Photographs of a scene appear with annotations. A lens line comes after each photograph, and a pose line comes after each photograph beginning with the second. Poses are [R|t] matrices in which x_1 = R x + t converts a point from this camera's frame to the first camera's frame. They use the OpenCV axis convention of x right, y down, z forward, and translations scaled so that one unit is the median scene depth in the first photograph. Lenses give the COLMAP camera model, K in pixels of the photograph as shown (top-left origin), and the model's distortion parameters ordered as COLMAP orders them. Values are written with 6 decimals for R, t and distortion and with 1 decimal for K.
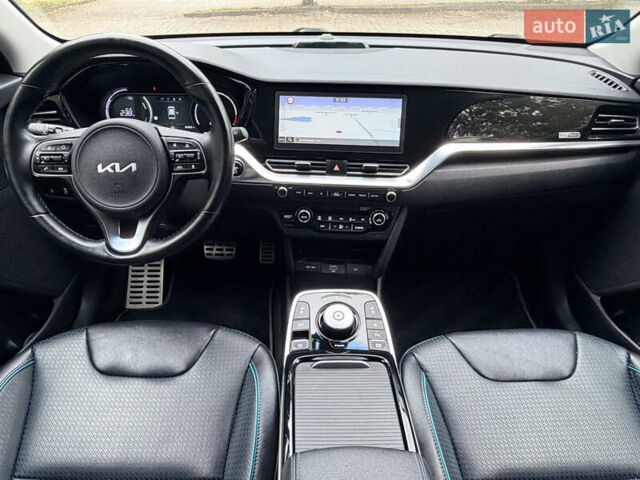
lens RADIAL K [[428.9, 0, 317.8], [0, 428.9, 240.6], [0, 0, 1]] dist [0.009744, -0.004213]
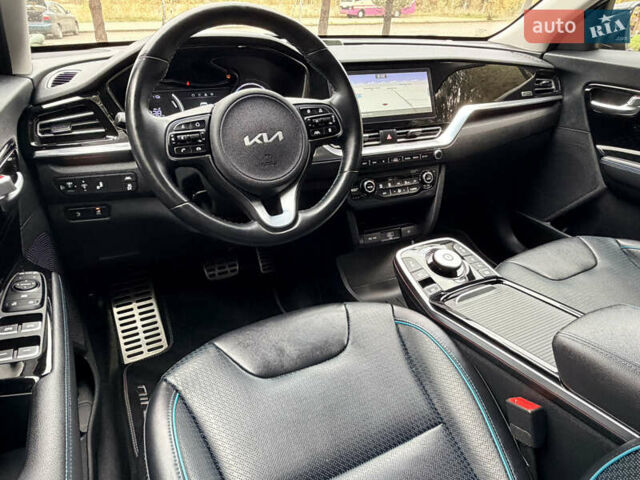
lens RADIAL K [[428.9, 0, 319.4], [0, 428.9, 241.0], [0, 0, 1]] dist [0.009744, -0.004213]
pose [[0.893428, -0.211955, 0.396058, -0.612036], [0.250044, 0.967118, -0.046484, 0.094180], [-0.373182, 0.140562, 0.917048, 0.103937]]
